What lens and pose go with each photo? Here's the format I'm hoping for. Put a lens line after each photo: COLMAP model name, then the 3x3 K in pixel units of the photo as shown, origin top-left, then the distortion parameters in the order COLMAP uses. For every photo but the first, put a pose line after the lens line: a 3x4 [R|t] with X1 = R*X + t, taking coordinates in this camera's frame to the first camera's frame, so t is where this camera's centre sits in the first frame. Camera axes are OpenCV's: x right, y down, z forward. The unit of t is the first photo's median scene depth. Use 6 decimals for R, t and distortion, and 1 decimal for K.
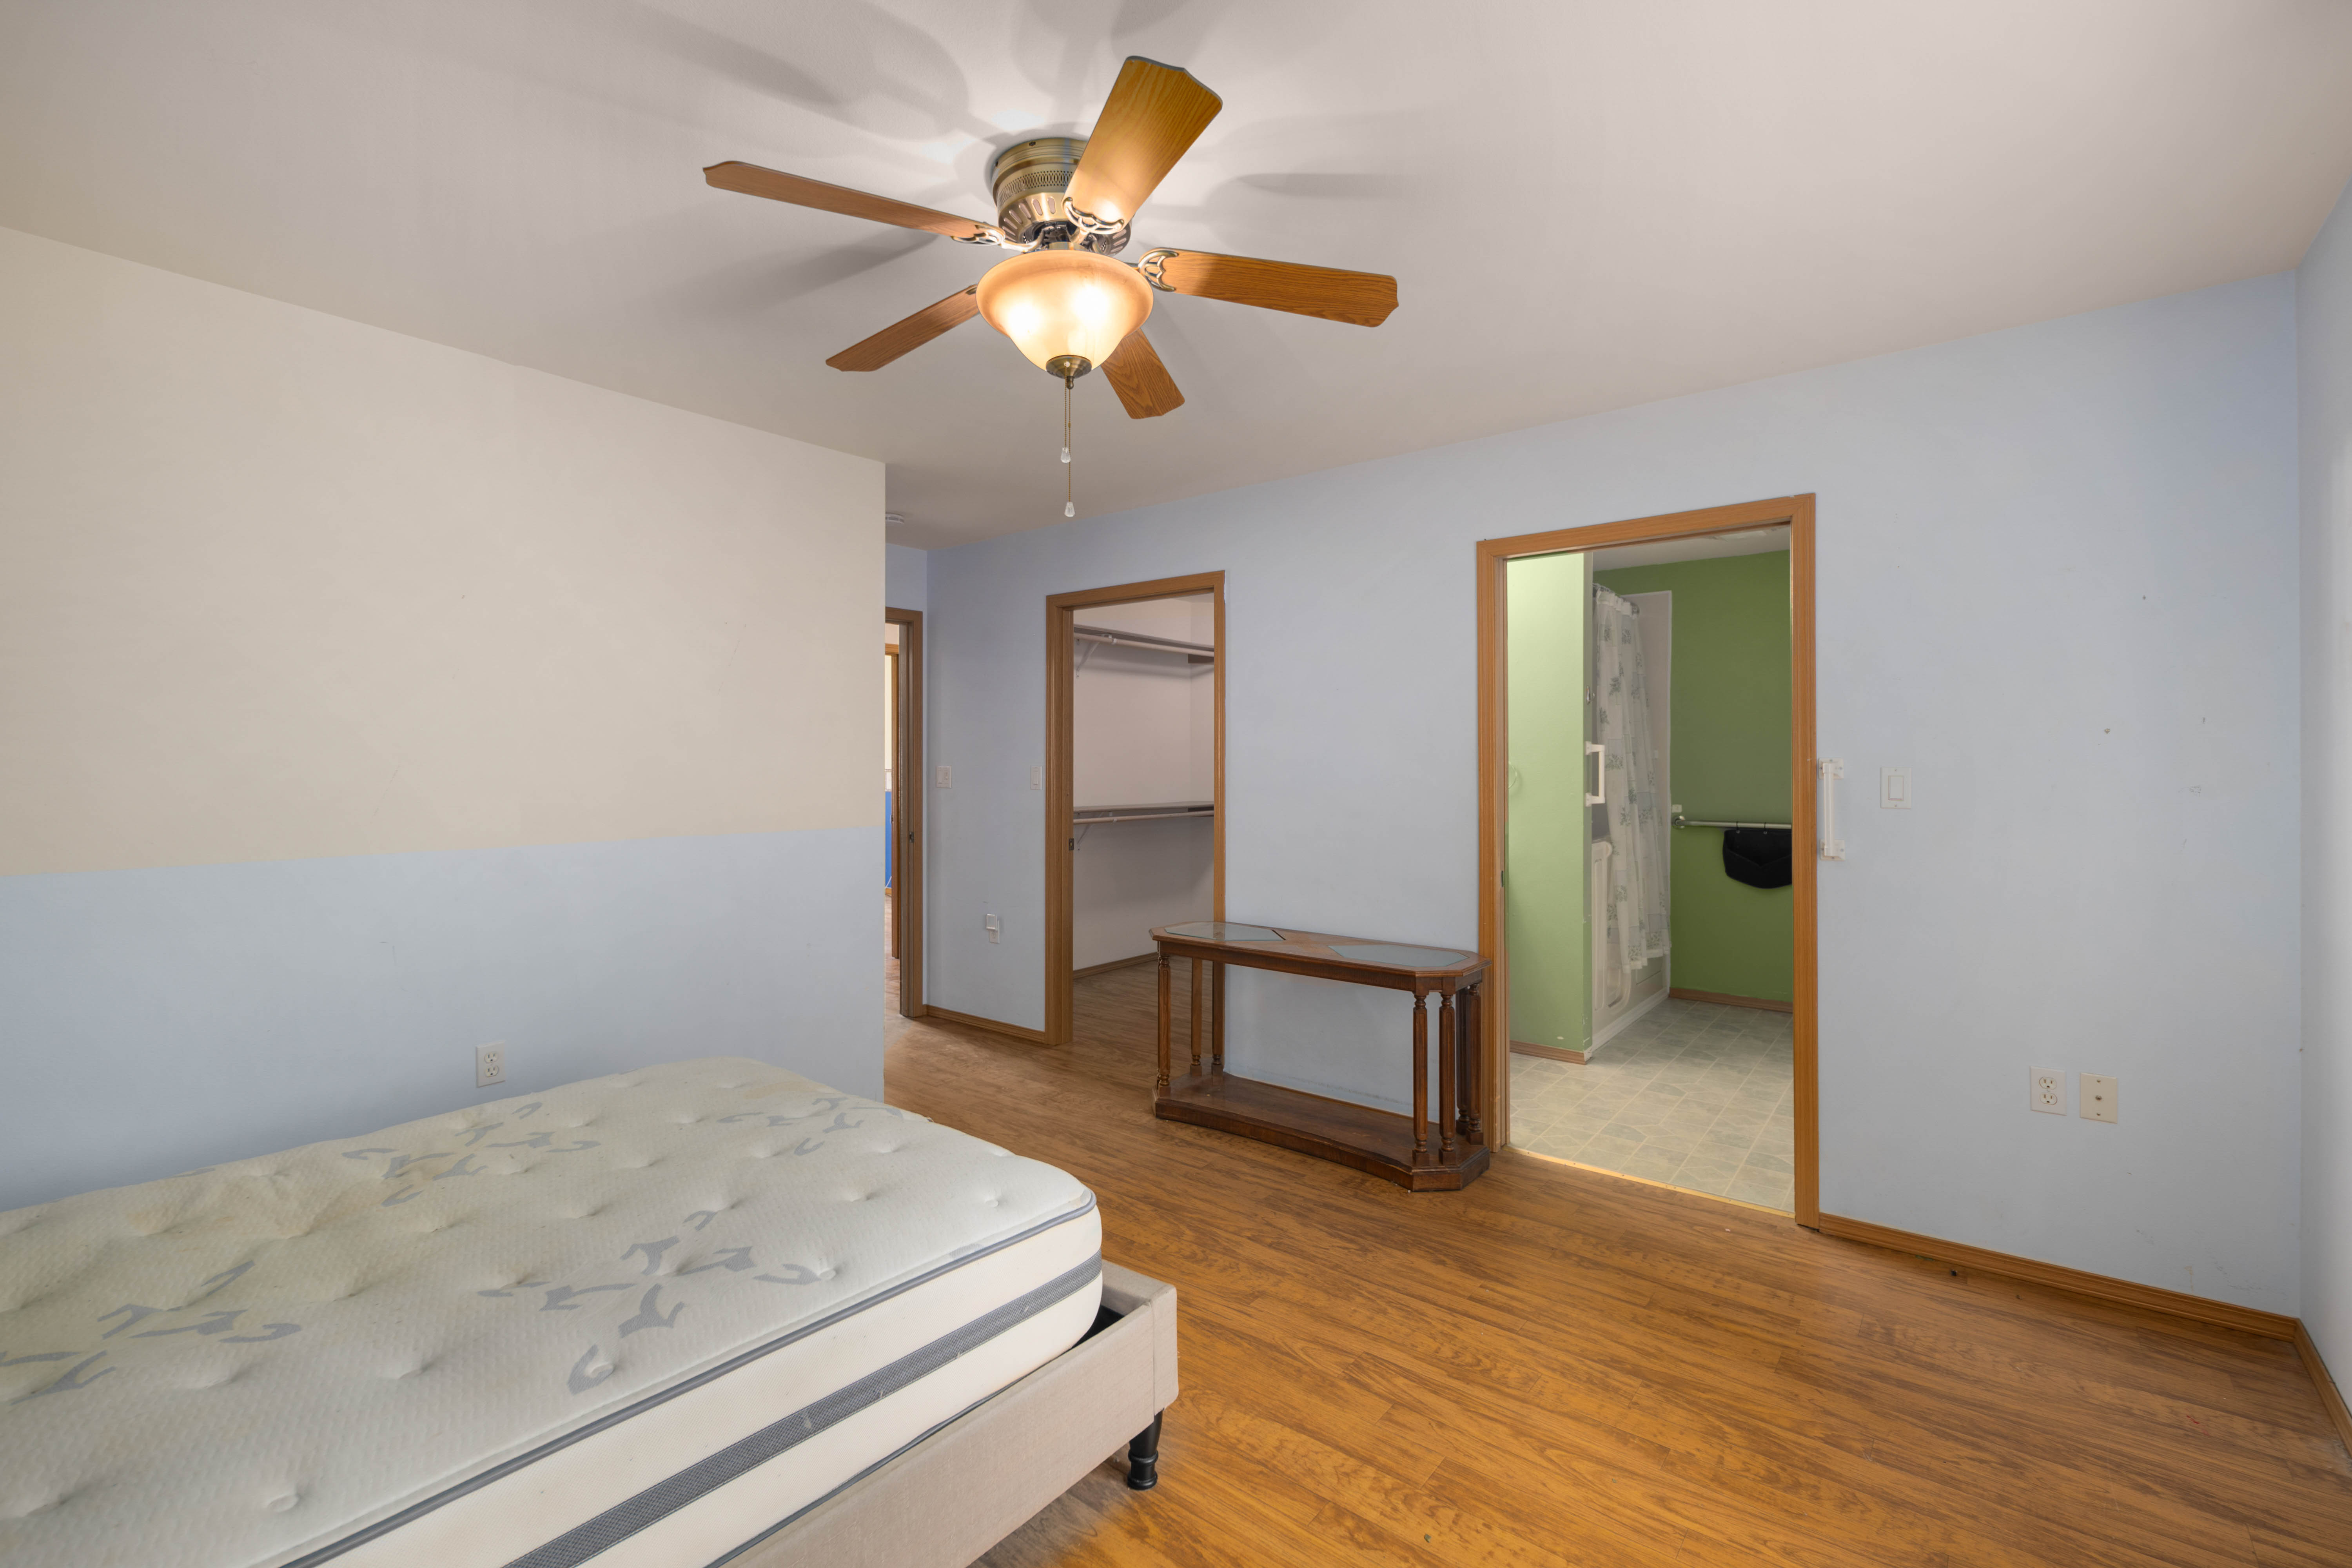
lens RADIAL K [[1017.7, 0, 1176.0], [0, 1017.7, 784.0], [0, 0, 1]] dist [-0.000006, -0.006305]
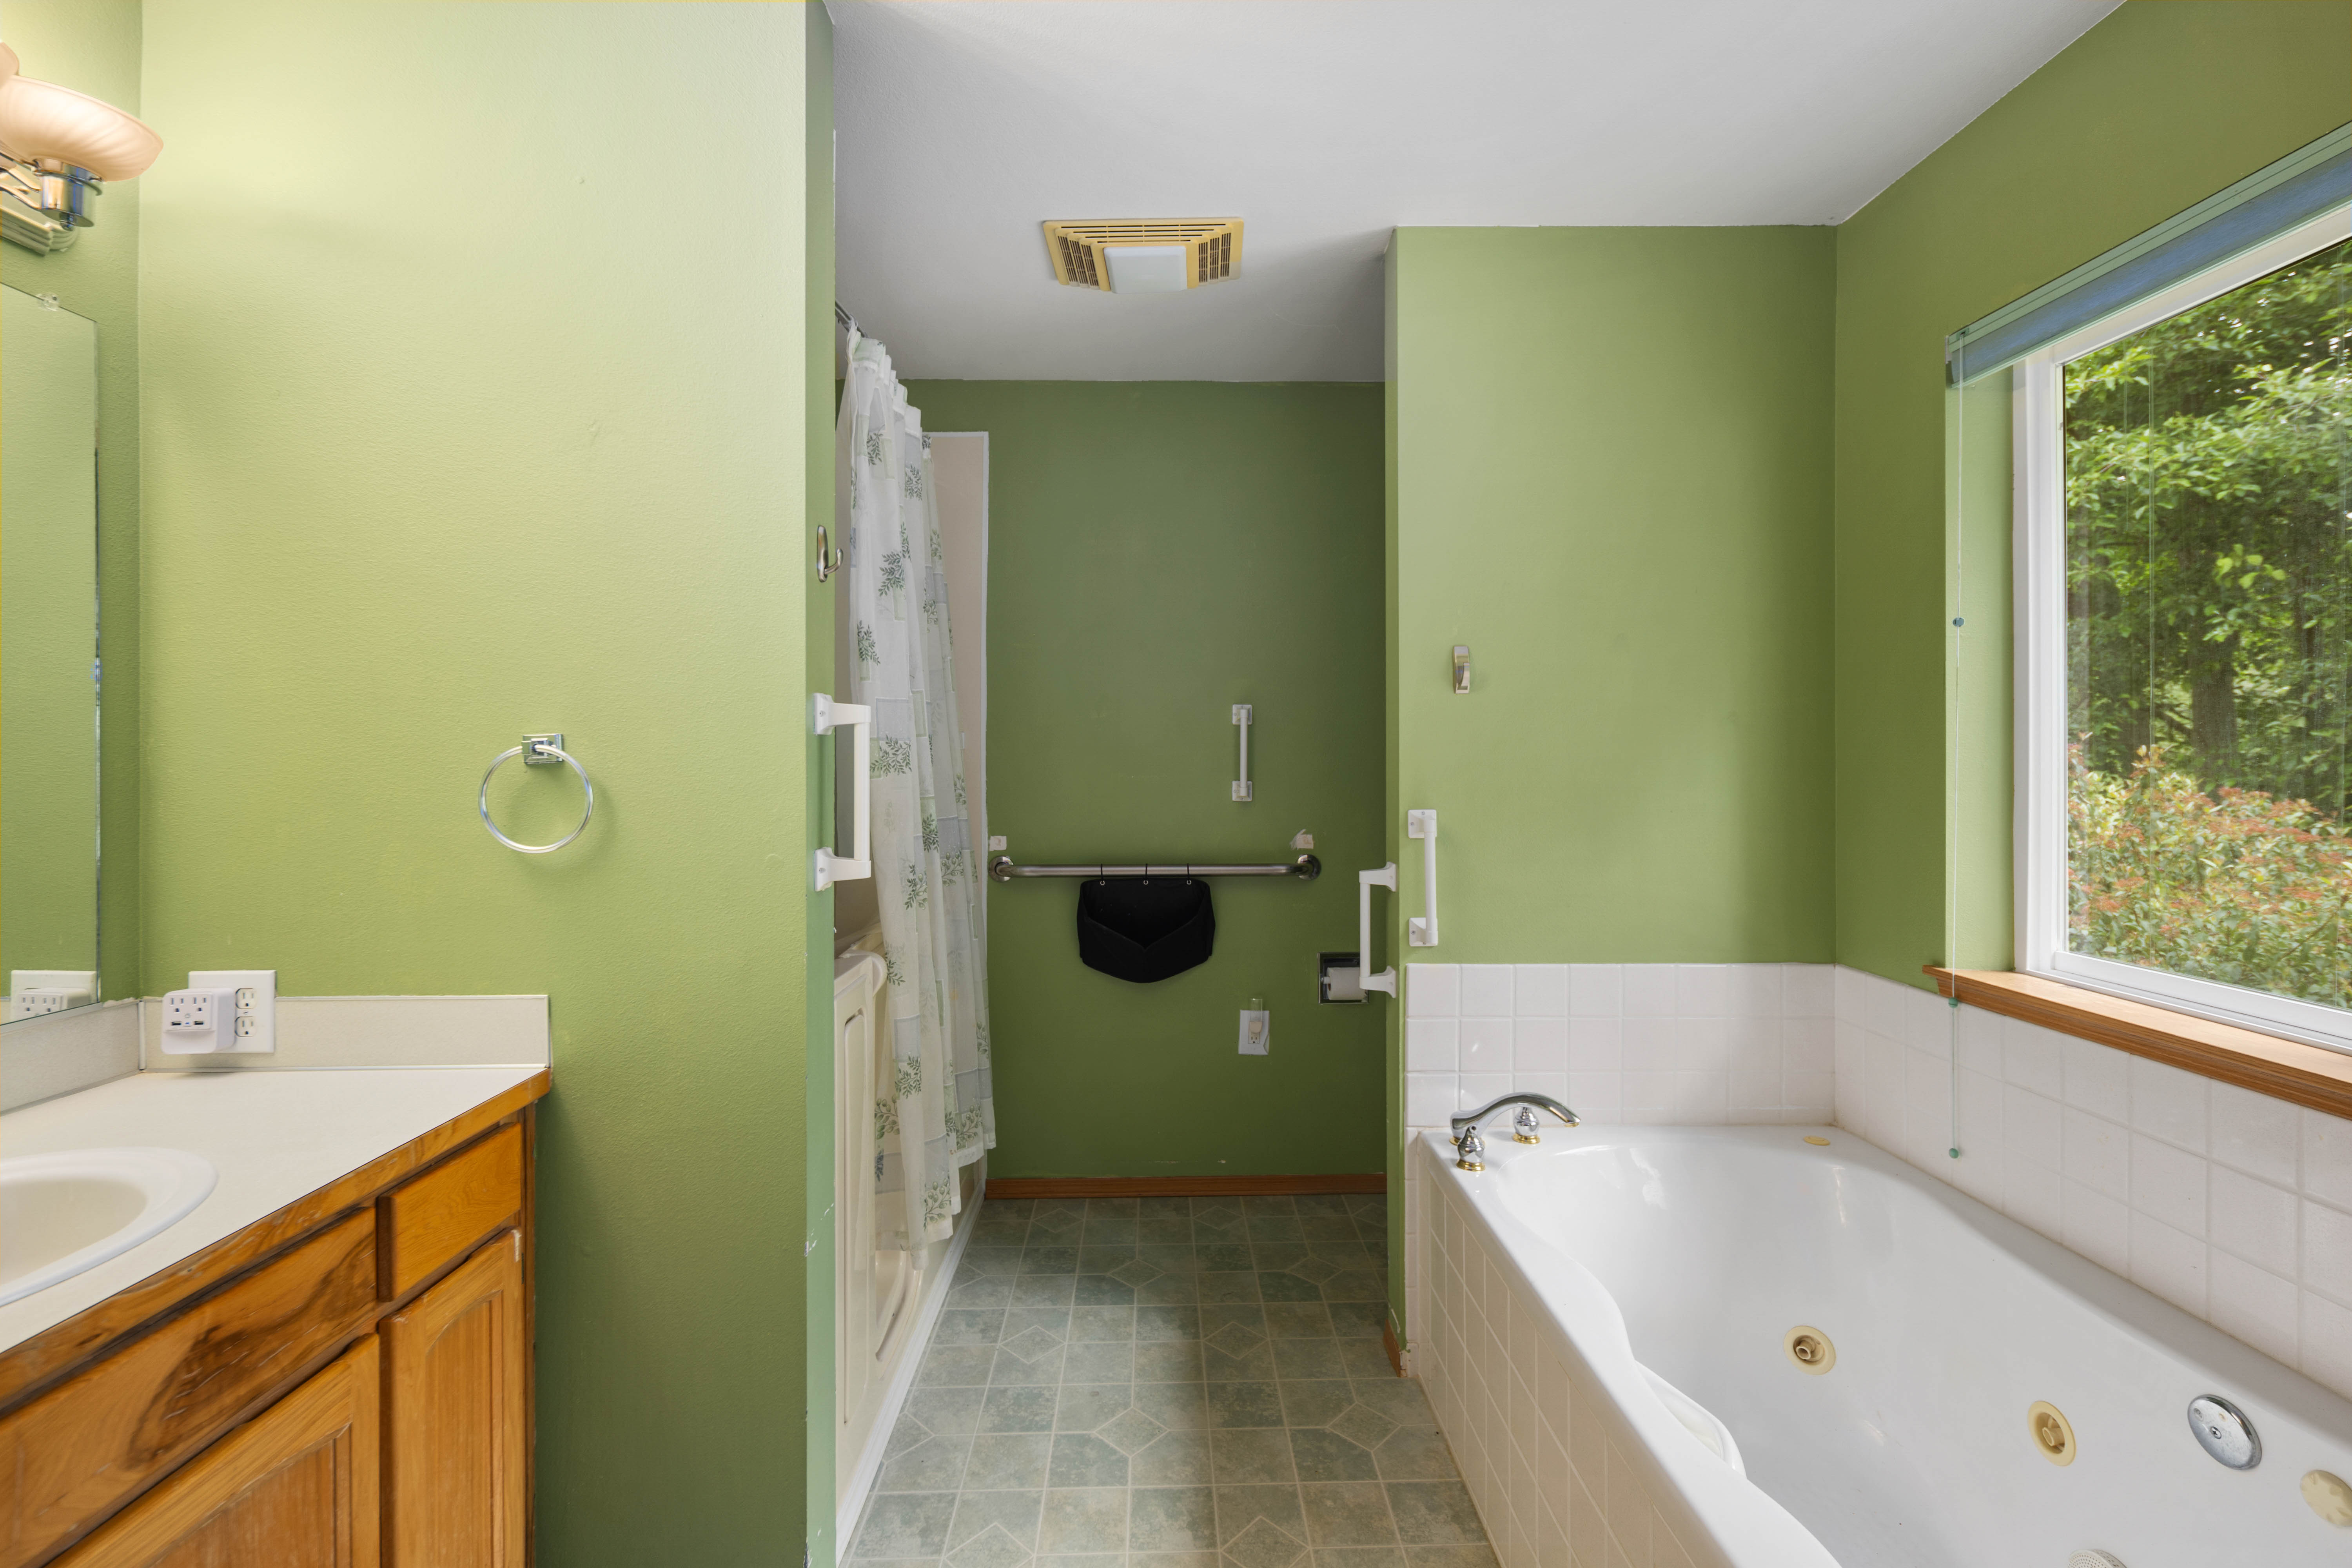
lens RADIAL K [[1023.6, 0, 1176.4], [0, 1023.6, 758.2], [0, 0, 1]] dist [0.001782, -0.000802]
pose [[0.767471, 0.004374, 0.641069, 0.251744], [0.006265, 0.999878, -0.014321, -0.013785], [-0.641053, 0.015007, 0.767349, 0.603120]]
